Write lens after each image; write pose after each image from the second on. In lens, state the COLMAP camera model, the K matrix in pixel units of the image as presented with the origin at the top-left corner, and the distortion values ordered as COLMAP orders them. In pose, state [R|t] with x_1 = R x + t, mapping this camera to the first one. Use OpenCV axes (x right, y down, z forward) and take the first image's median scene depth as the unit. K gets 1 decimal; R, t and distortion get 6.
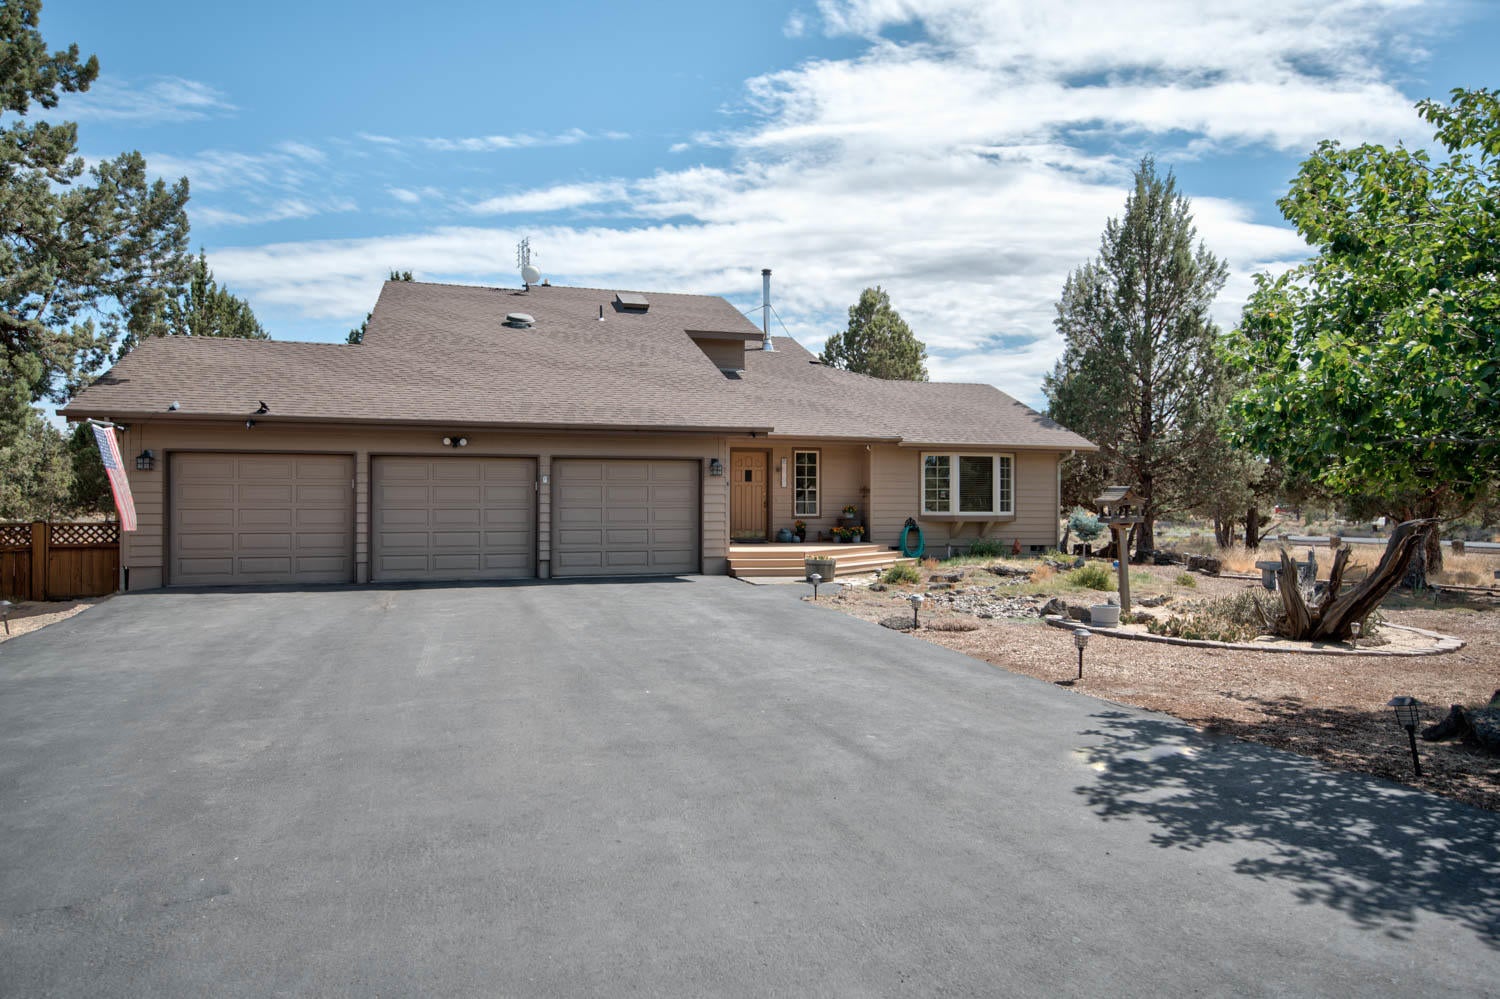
lens RADIAL K [[788.9, 0, 750.0], [0, 788.9, 499.5], [0, 0, 1]] dist [0.000076, -0.000081]
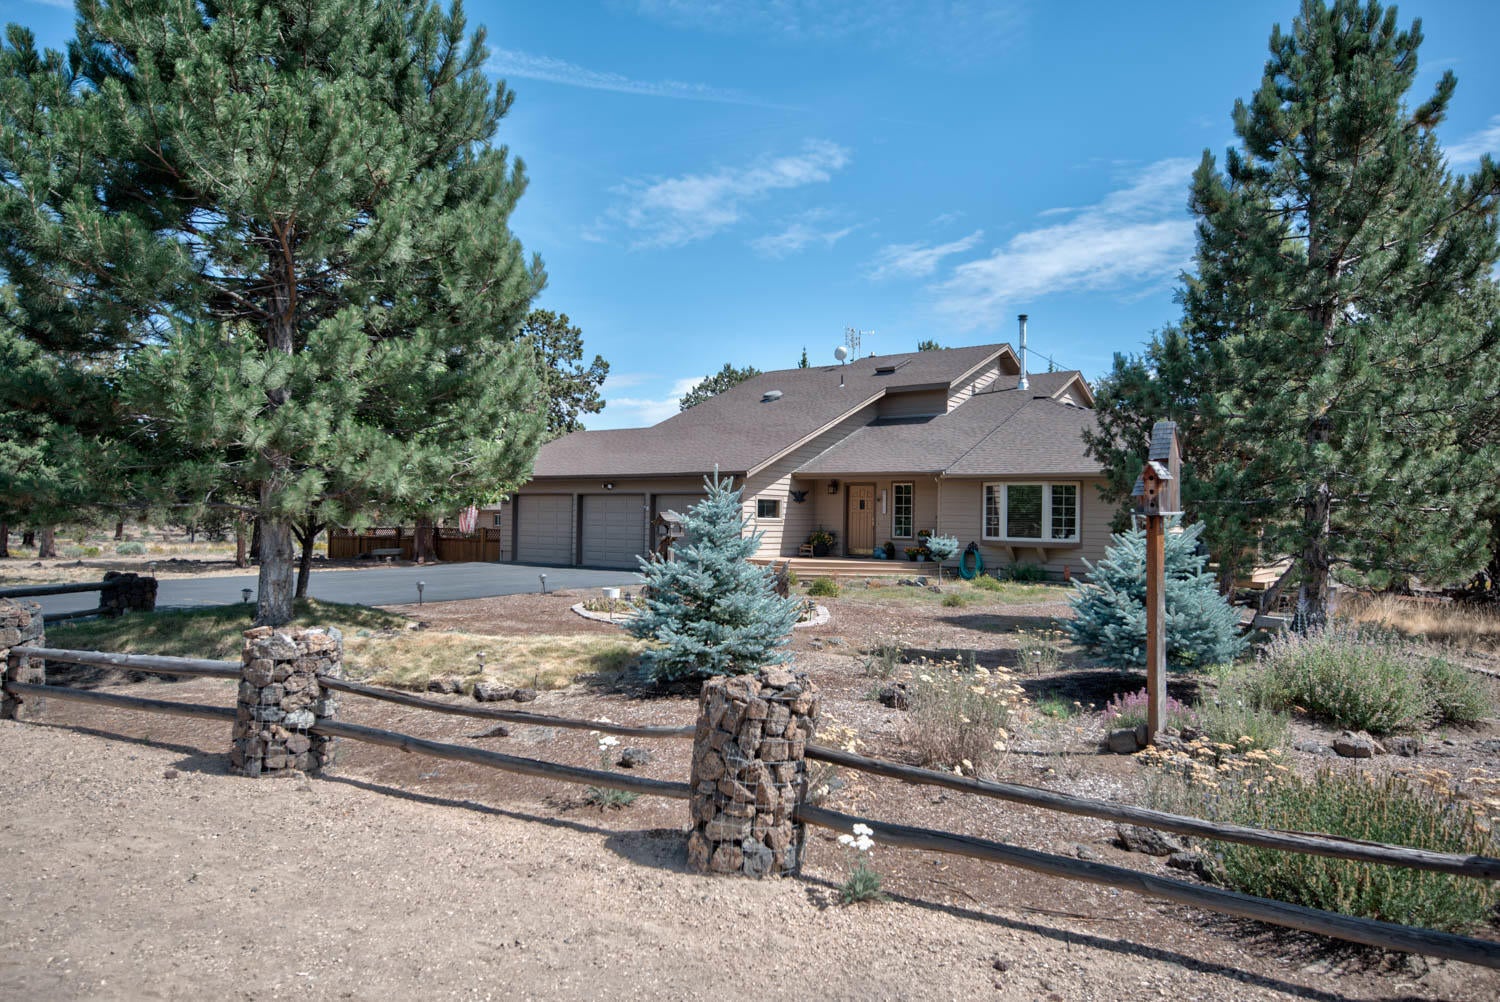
lens RADIAL K [[788.9, 0, 750.0], [0, 788.9, 501.0], [0, 0, 1]] dist [0.000076, -0.000081]
pose [[0.707654, -0.008928, -0.706503, 0.768253], [-0.014379, 0.999531, -0.027034, -0.000021], [0.706413, 0.029289, 0.707193, -0.005164]]
